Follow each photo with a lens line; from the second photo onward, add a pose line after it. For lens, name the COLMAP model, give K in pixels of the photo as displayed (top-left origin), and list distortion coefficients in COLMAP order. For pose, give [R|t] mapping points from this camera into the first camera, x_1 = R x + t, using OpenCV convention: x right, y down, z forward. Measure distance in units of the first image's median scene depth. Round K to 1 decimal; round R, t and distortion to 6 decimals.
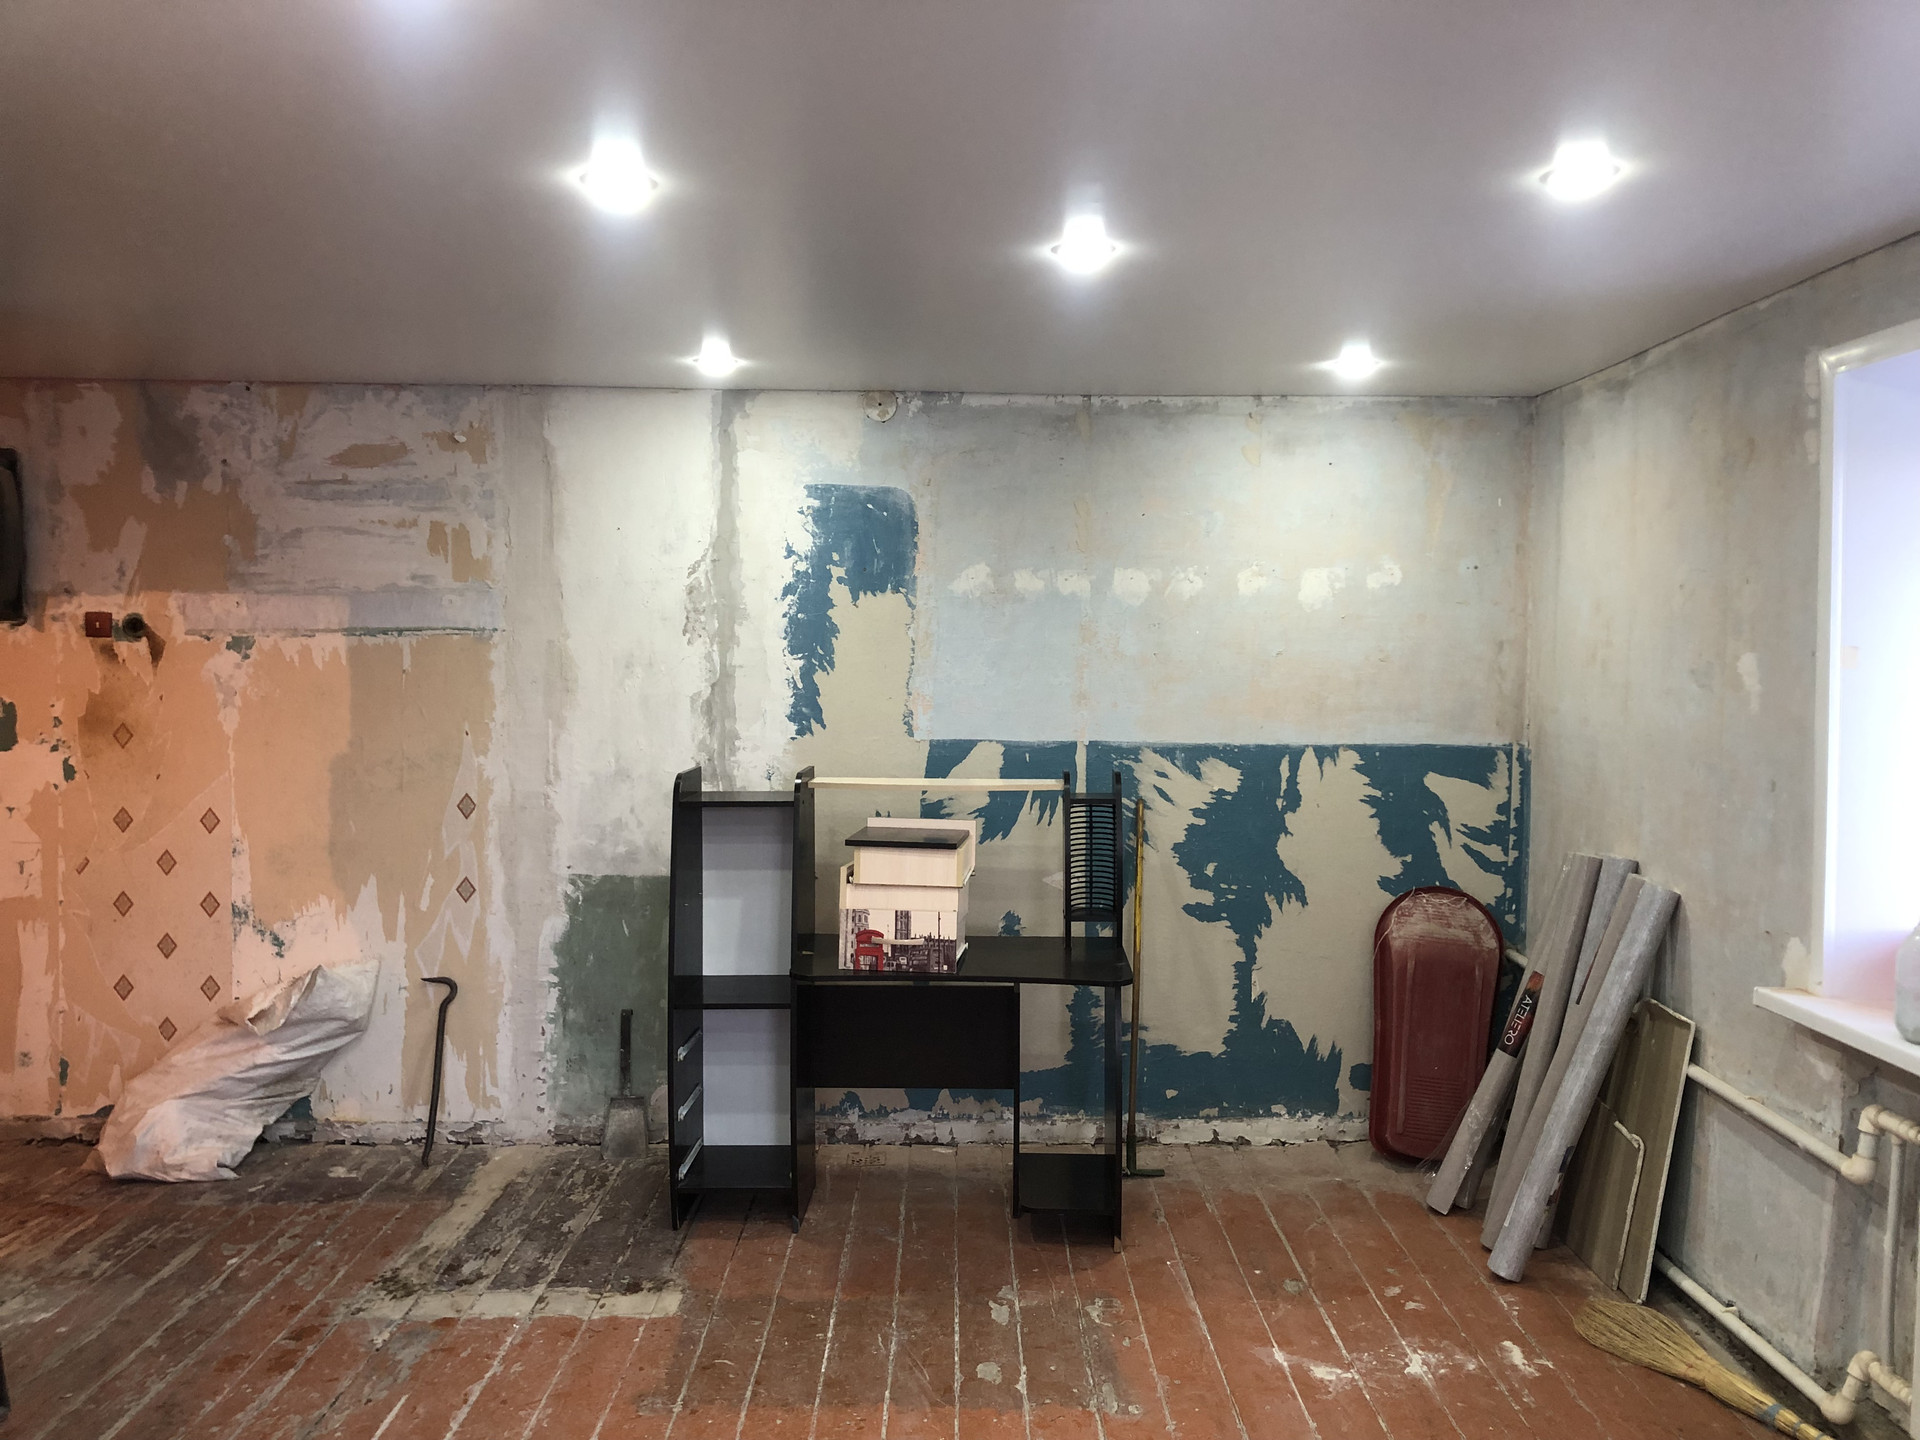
lens RADIAL K [[1587.3, 0, 971.5], [0, 1587.3, 719.9], [0, 0, 1]] dist [-0.005454, 0.001041]
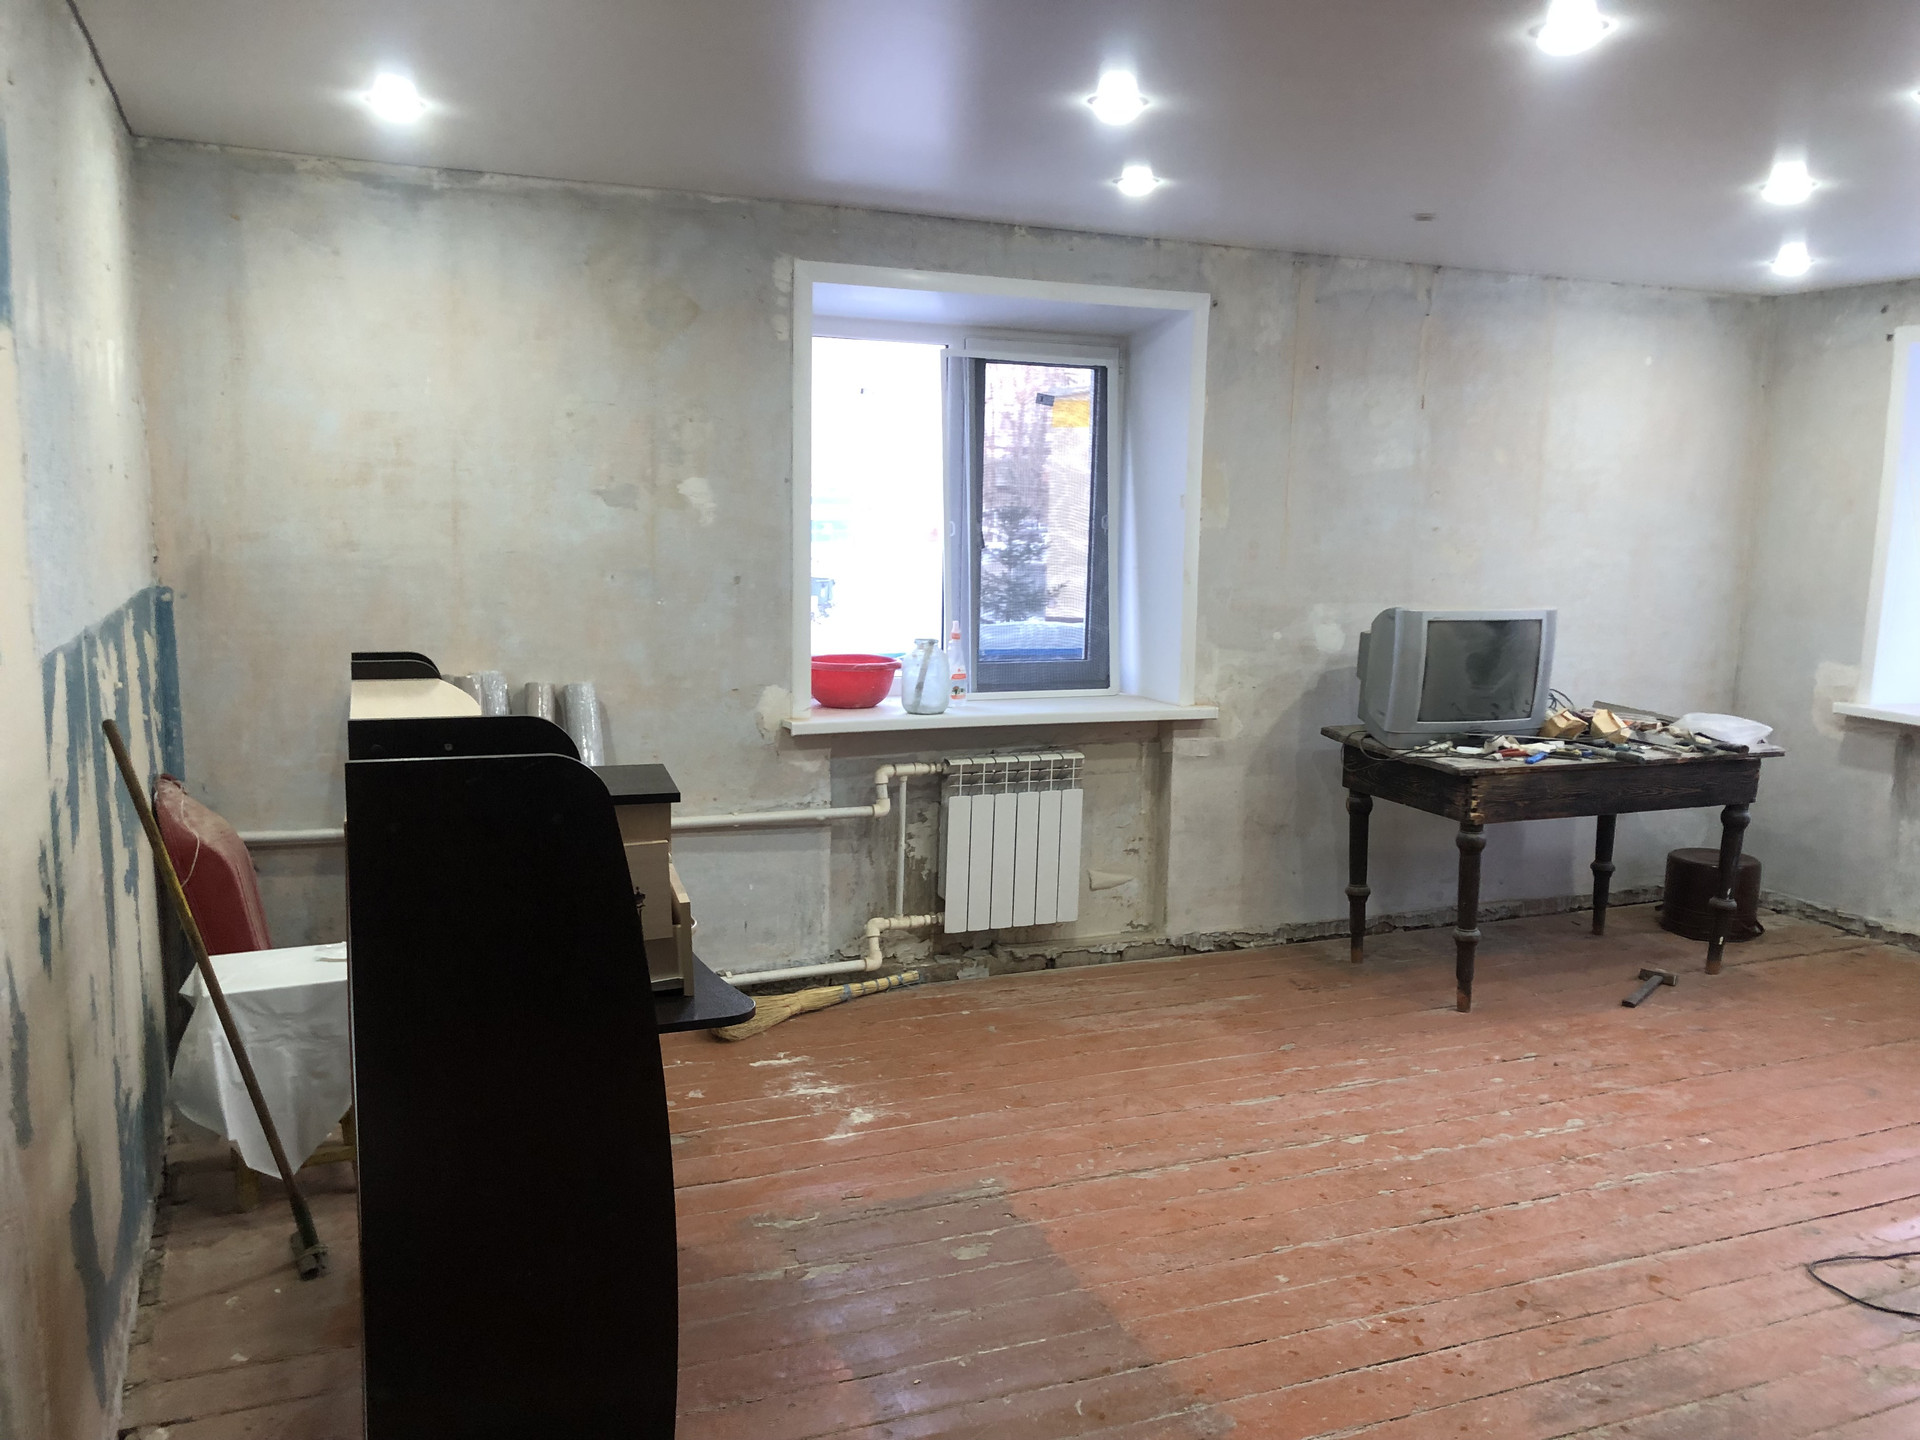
lens RADIAL K [[1587.3, 0, 973.7], [0, 1587.3, 726.7], [0, 0, 1]] dist [-0.005454, 0.001041]
pose [[-0.373681, -0.161799, 0.913336, -0.810332], [0.015618, 0.983431, 0.180607, -0.074348], [-0.927426, 0.081754, -0.364963, 1.315486]]
